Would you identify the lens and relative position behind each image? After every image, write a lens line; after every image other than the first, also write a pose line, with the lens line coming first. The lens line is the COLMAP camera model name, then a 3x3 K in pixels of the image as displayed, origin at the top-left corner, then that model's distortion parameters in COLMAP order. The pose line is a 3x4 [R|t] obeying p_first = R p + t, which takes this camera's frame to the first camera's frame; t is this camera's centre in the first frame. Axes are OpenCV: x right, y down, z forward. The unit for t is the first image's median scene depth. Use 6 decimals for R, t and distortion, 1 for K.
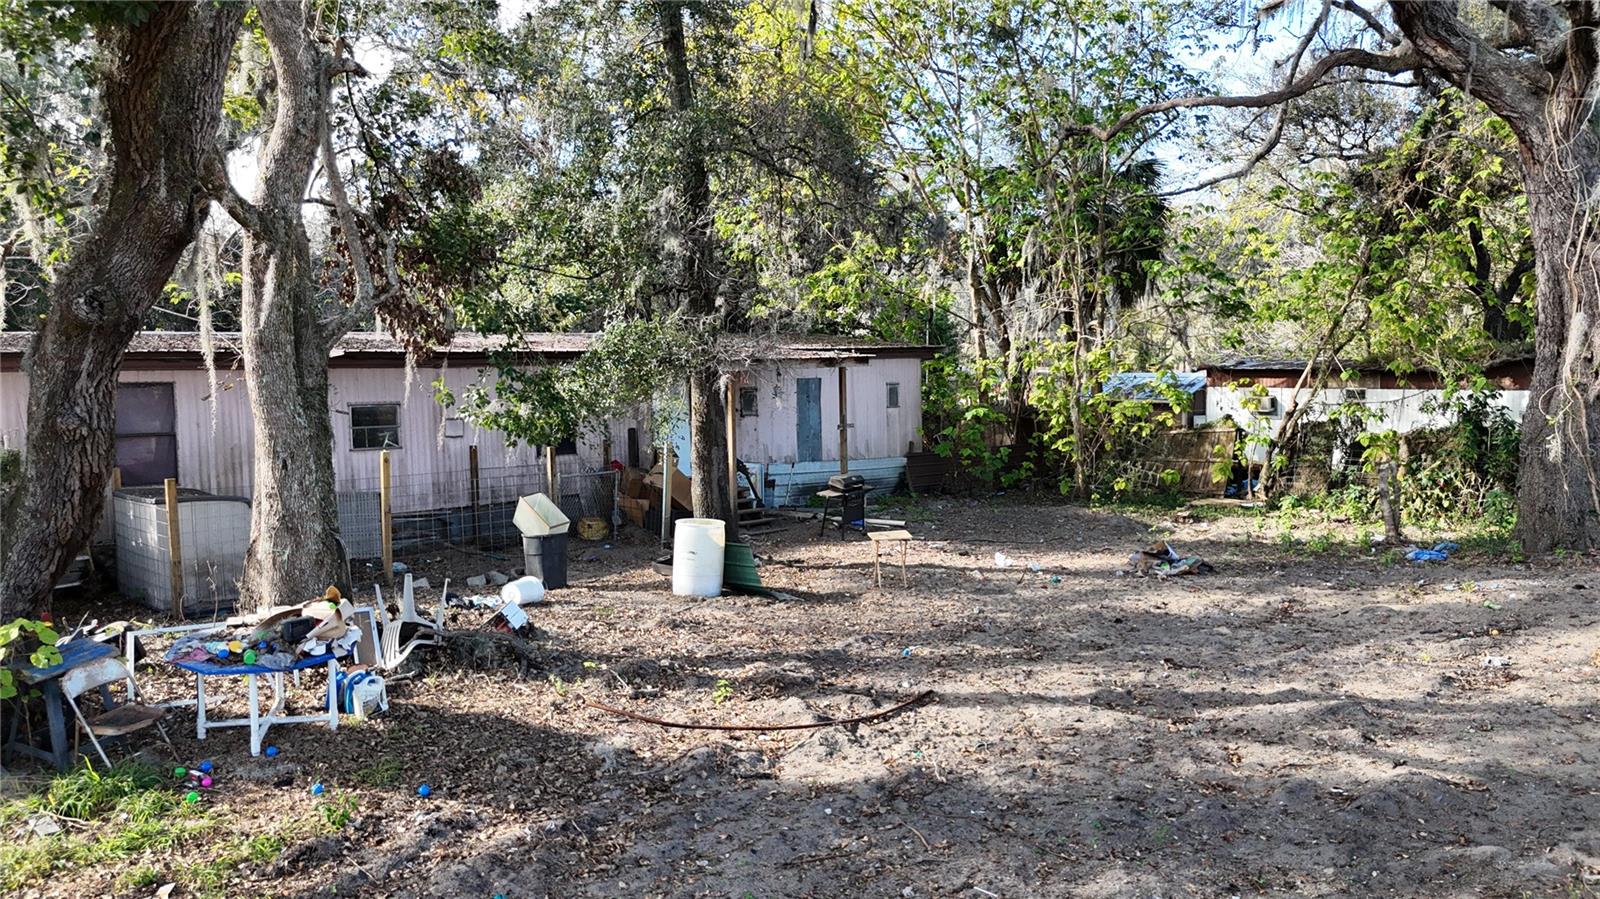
lens RADIAL K [[1155.3, 0, 804.1], [0, 1155.3, 465.6], [0, 0, 1]] dist [0.043997, -0.047007]
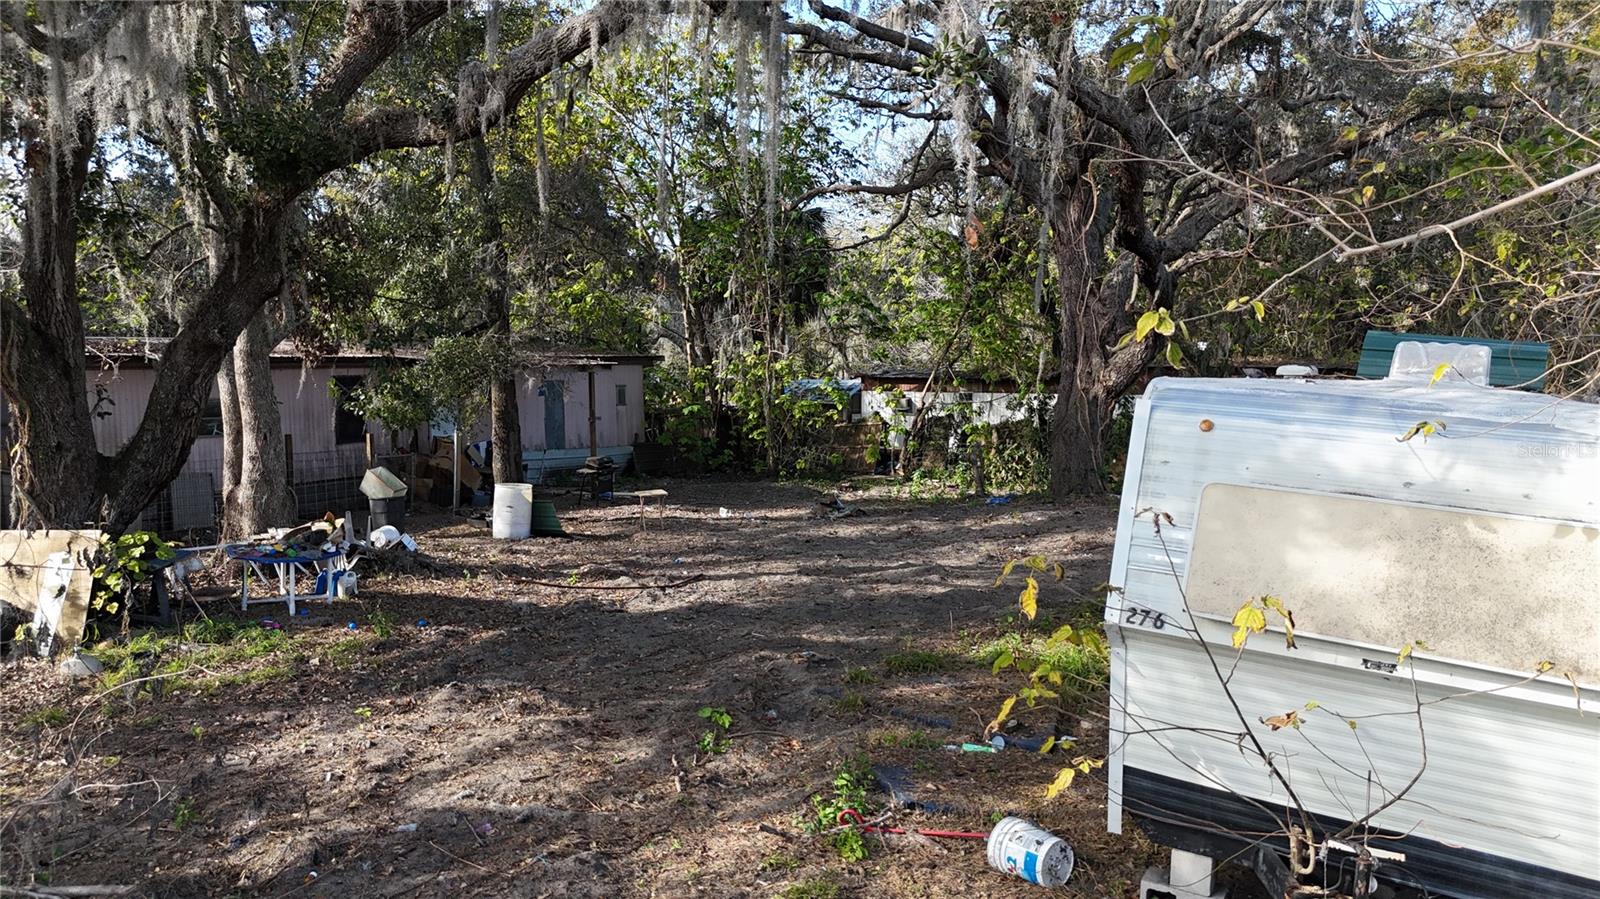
lens RADIAL K [[1155.3, 0, 801.7], [0, 1155.3, 462.2], [0, 0, 1]] dist [0.043997, -0.047007]
pose [[0.960980, -0.011921, 0.276360, -0.123841], [0.013838, 0.999892, -0.004989, 0.029256], [-0.276271, 0.008618, 0.961041, -0.367450]]
